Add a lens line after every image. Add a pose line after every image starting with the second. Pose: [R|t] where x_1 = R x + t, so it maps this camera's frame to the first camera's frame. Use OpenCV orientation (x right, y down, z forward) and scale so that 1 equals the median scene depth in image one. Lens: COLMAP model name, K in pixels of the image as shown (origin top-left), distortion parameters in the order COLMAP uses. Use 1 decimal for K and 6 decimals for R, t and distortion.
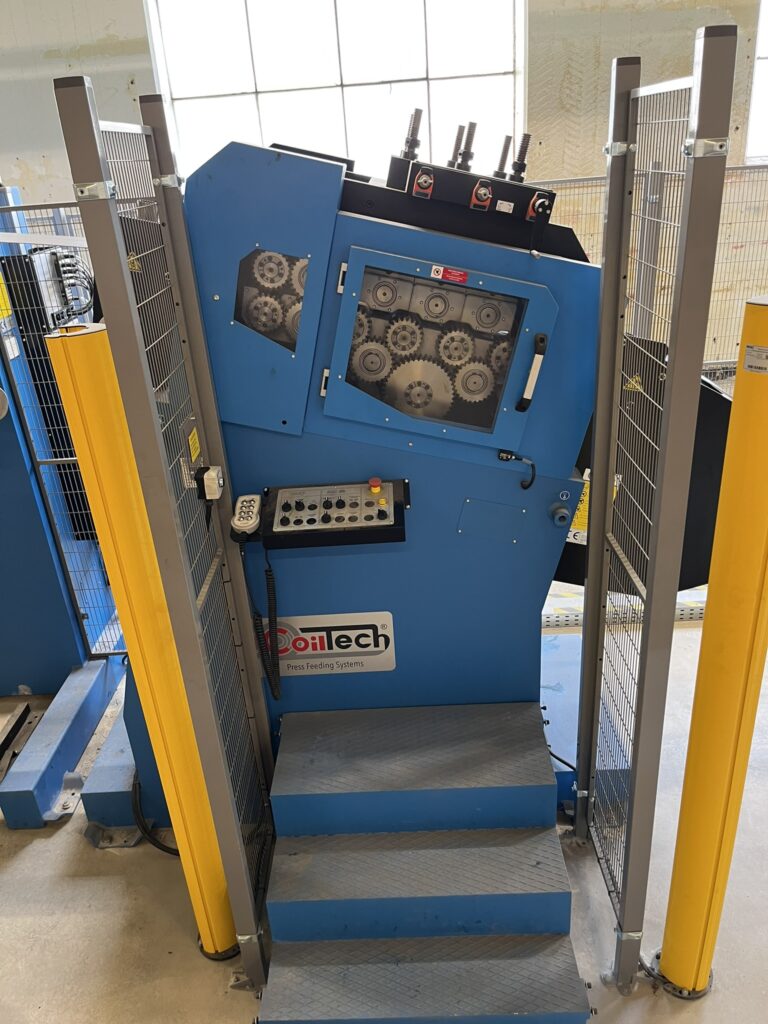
lens RADIAL K [[784.1, 0, 381.8], [0, 784.1, 507.8], [0, 0, 1]] dist [0.048178, -0.068493]
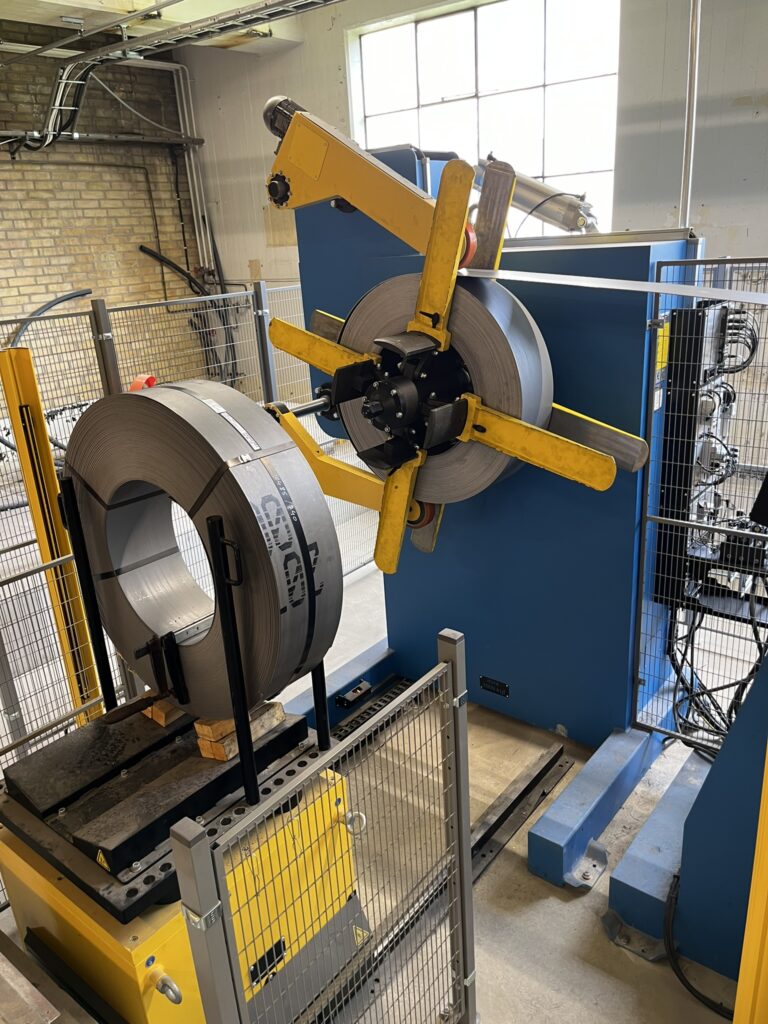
lens RADIAL K [[784.1, 0, 384.0], [0, 784.1, 509.3], [0, 0, 1]] dist [0.048178, -0.068493]
pose [[0.780882, 0.220061, -0.584634, -0.130125], [-0.248304, 0.968128, 0.032758, -0.020589], [0.573209, 0.119586, 0.810636, 0.035901]]
